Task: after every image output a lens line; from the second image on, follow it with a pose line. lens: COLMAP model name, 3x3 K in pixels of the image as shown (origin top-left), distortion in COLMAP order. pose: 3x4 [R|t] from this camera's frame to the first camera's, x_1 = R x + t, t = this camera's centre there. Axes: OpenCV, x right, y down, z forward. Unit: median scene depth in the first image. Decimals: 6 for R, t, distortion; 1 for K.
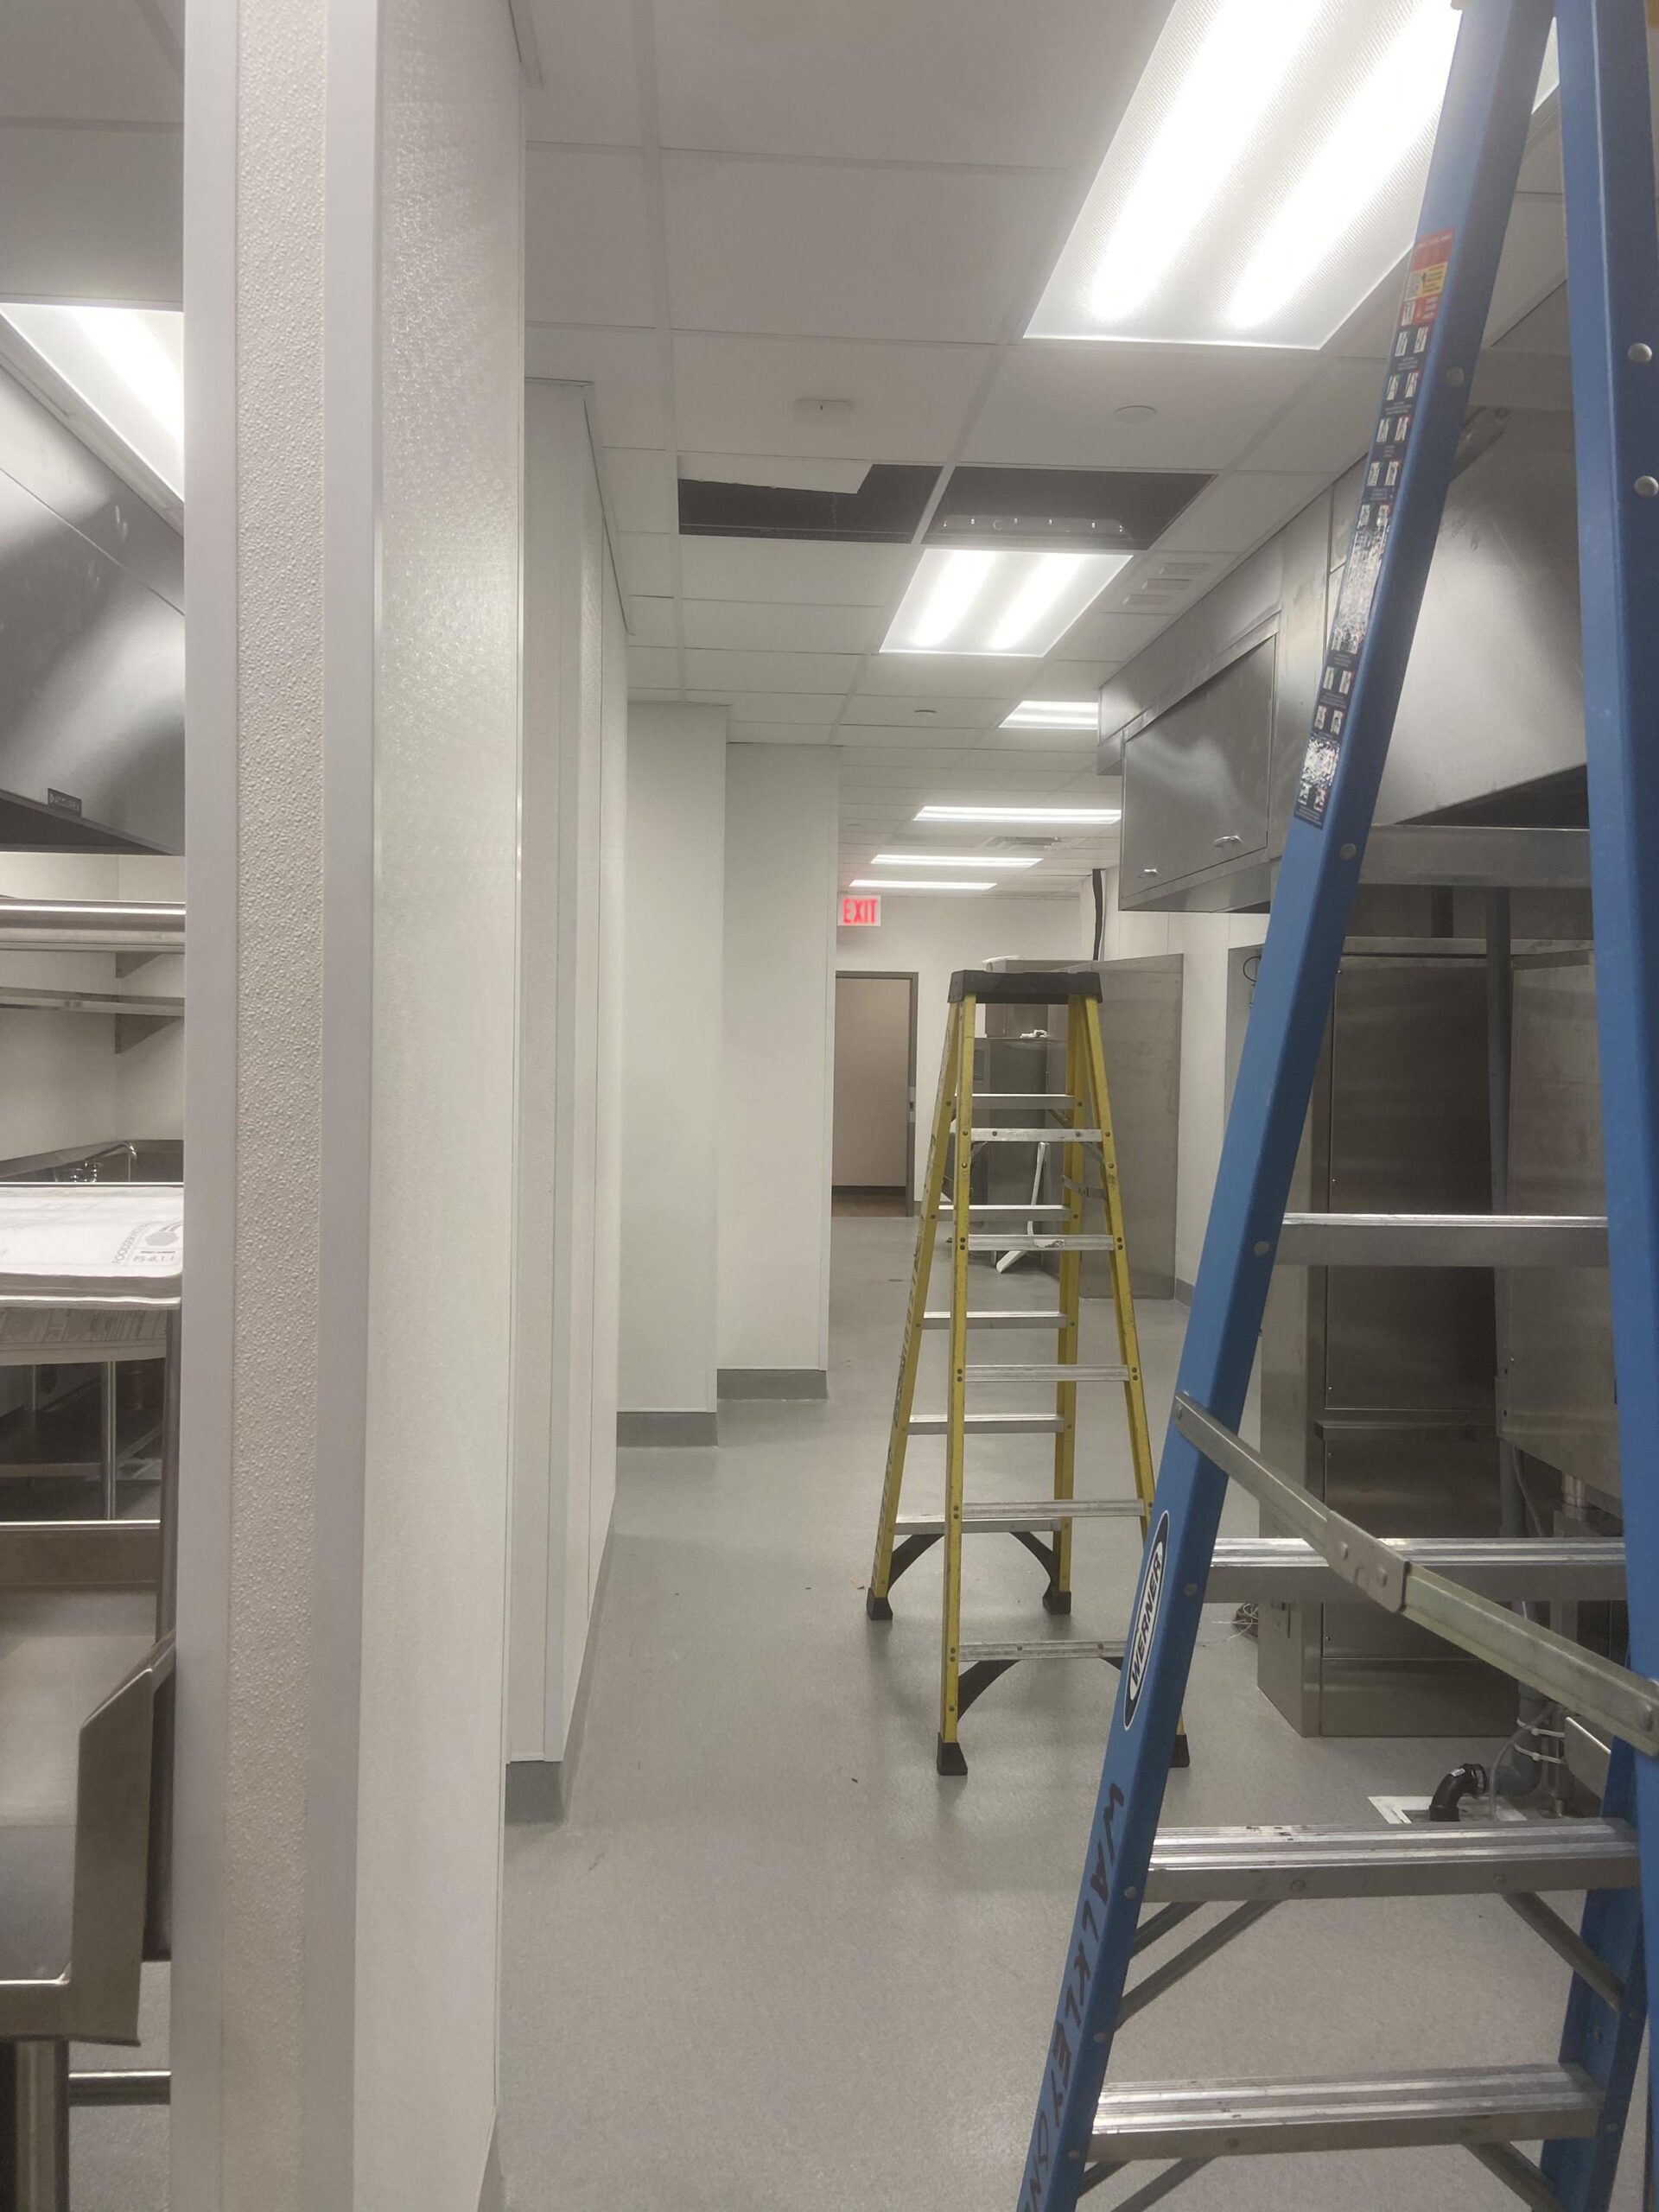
lens RADIAL K [[1671.3, 0, 835.7], [0, 1671.3, 1098.6], [0, 0, 1]] dist [0.008696, 0.000238]
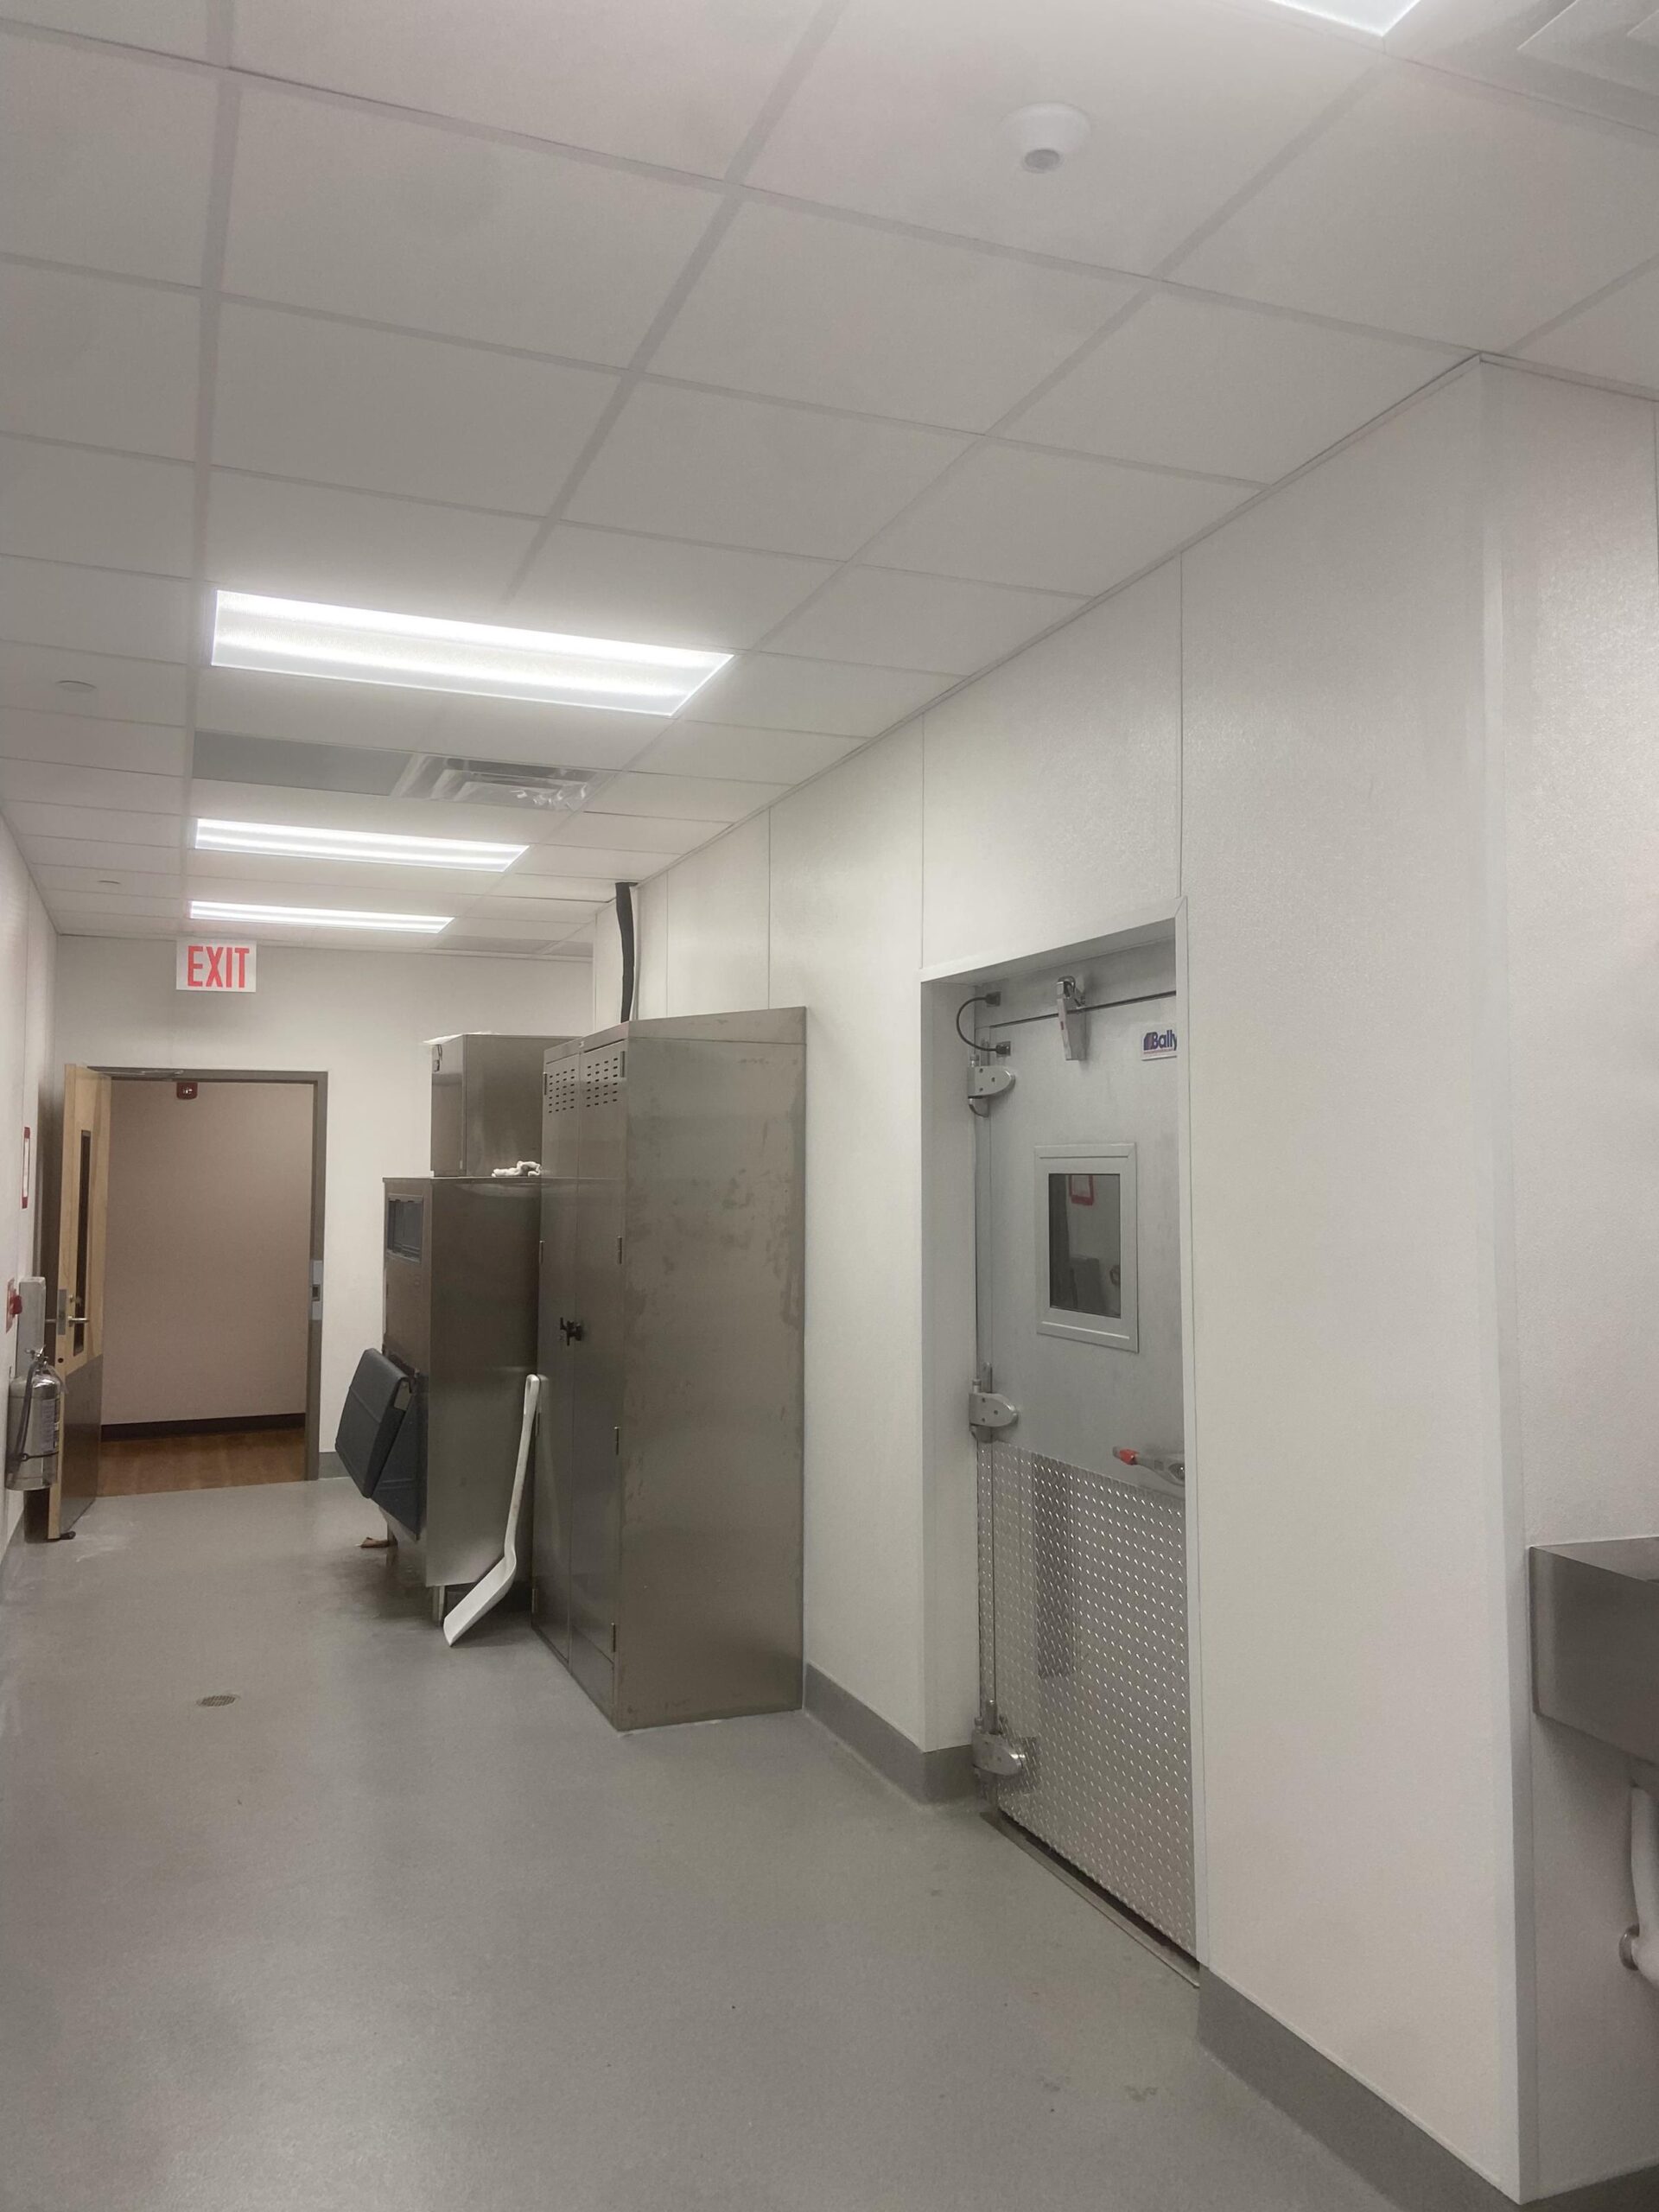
lens RADIAL K [[1671.3, 0, 835.6], [0, 1671.3, 1098.3], [0, 0, 1]] dist [0.008696, 0.000238]
pose [[0.954992, -0.001704, 0.296625, 0.053132], [0.026170, 0.996568, -0.078530, -0.015323], [-0.295474, 0.082758, 0.951760, 0.422781]]
